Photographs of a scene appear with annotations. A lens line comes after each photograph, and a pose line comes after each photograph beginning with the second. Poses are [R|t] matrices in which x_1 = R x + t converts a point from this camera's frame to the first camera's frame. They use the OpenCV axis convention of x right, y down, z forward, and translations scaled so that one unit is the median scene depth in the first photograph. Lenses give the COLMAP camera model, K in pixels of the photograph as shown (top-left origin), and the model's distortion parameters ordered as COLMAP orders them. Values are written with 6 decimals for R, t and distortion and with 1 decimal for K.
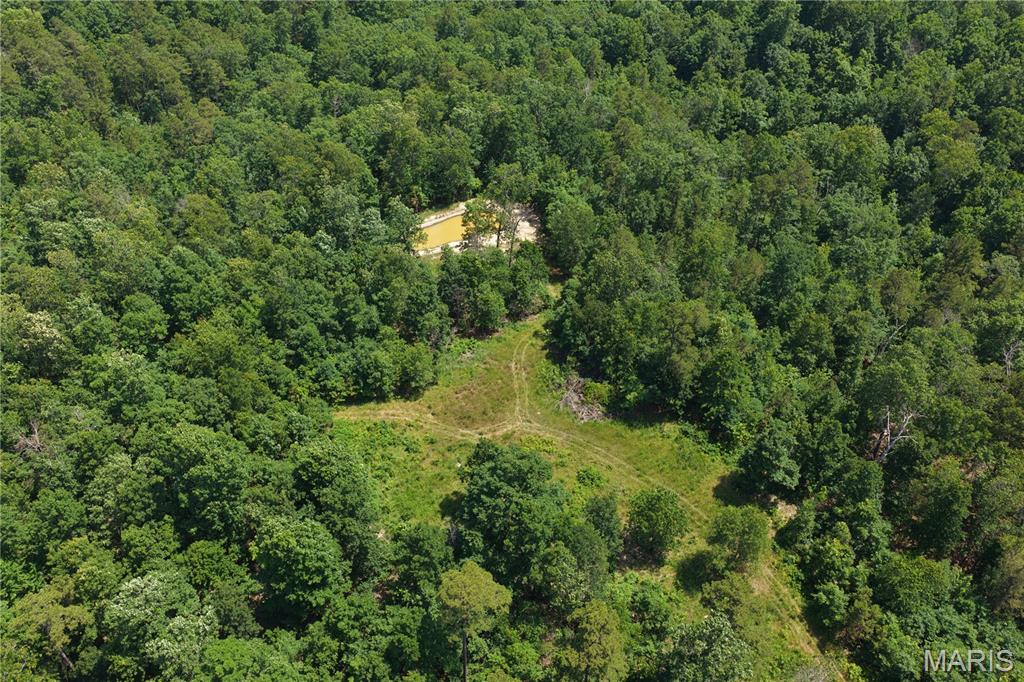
lens RADIAL K [[846.9, 0, 513.5], [0, 846.9, 335.6], [0, 0, 1]] dist [-0.019007, 0.039420]
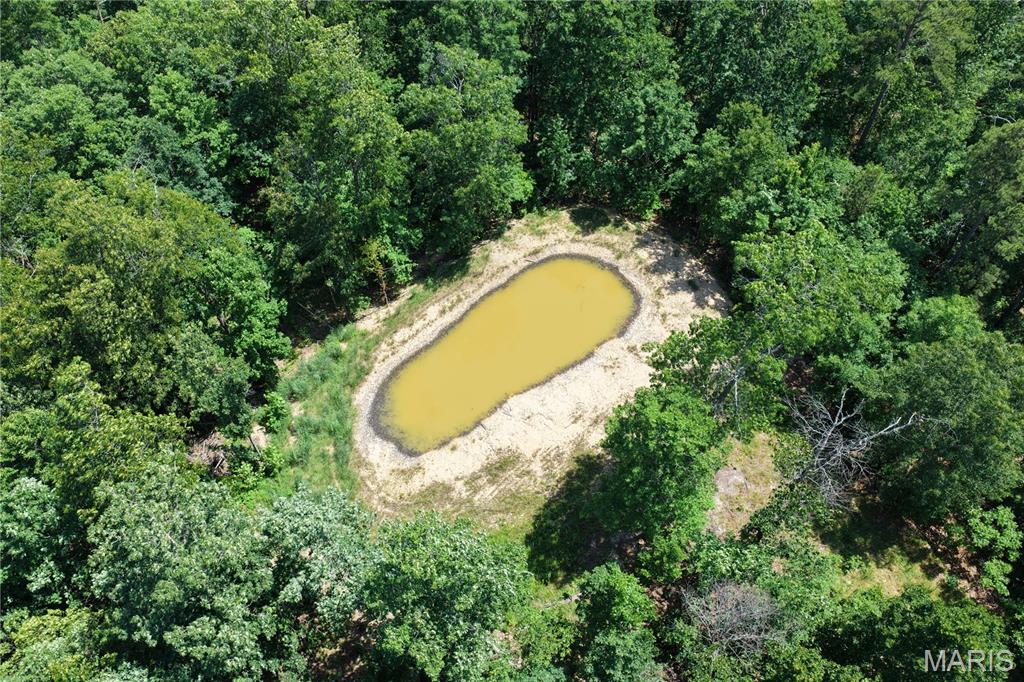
lens RADIAL K [[846.9, 0, 523.7], [0, 846.9, 311.2], [0, 0, 1]] dist [-0.019007, 0.039420]
pose [[0.978821, -0.153810, 0.135098, -0.139849], [0.122277, 0.968539, 0.216752, -0.281389], [-0.164186, -0.195642, 0.966834, 0.840348]]
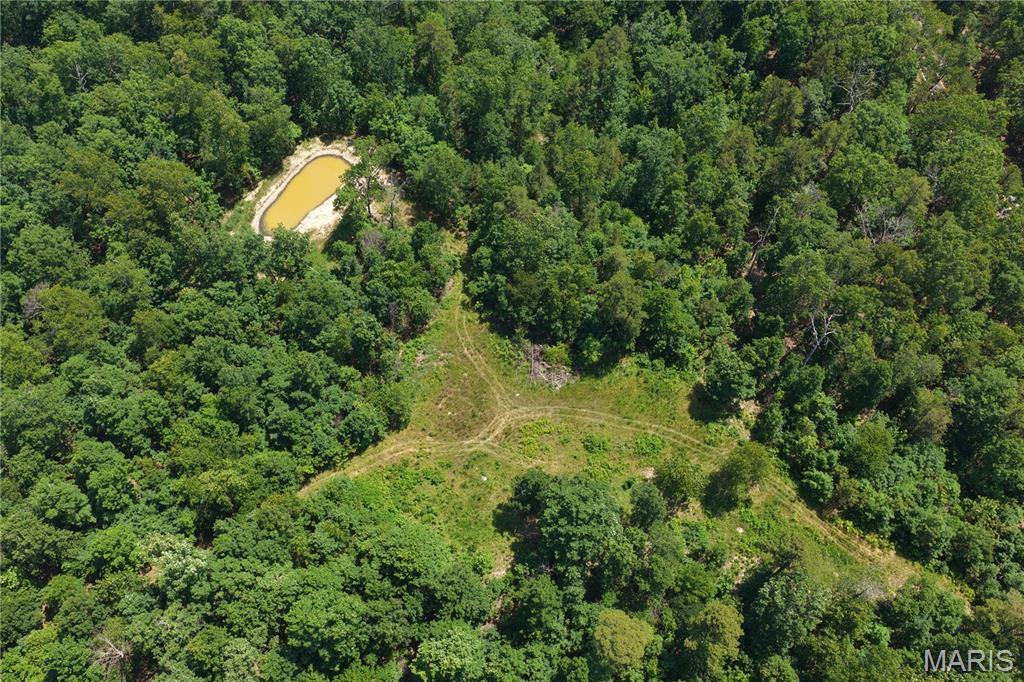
lens RADIAL K [[846.9, 0, 506.9], [0, 846.9, 334.4], [0, 0, 1]] dist [-0.019007, 0.039420]
pose [[0.892949, -0.391385, 0.222397, -0.178685], [0.292093, 0.879674, 0.375307, -0.359195], [-0.342527, -0.270169, 0.899824, 0.026837]]
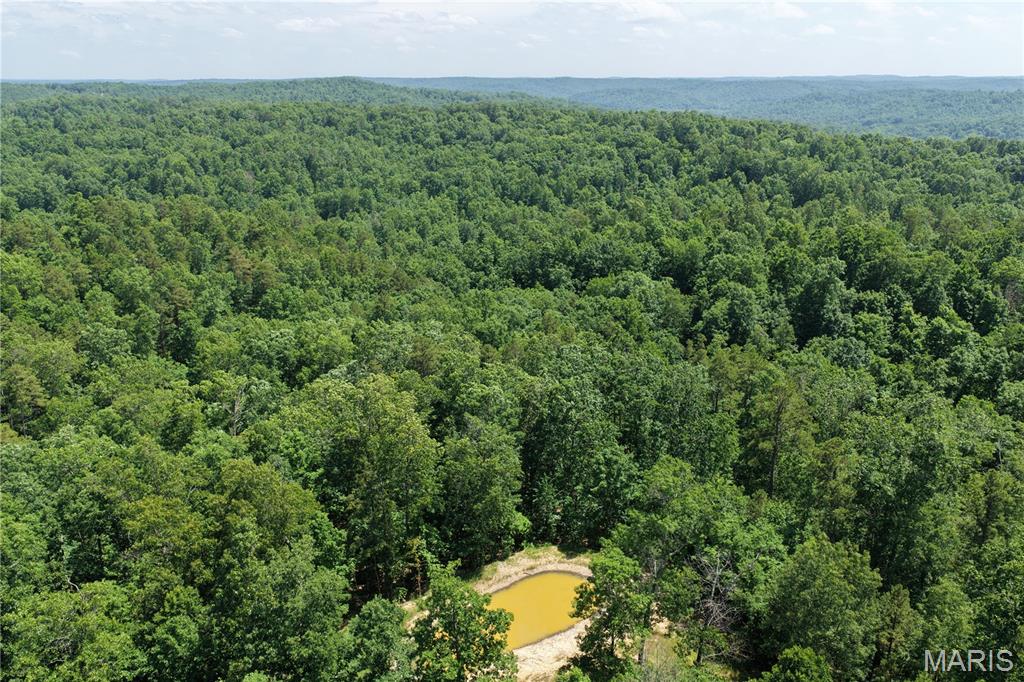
lens RADIAL K [[846.9, 0, 510.1], [0, 846.9, 341.4], [0, 0, 1]] dist [-0.019007, 0.039420]
pose [[0.984951, -0.061837, 0.161390, -0.175065], [0.119663, 0.917773, -0.378648, -0.114785], [-0.124705, 0.392262, 0.911361, 0.644006]]
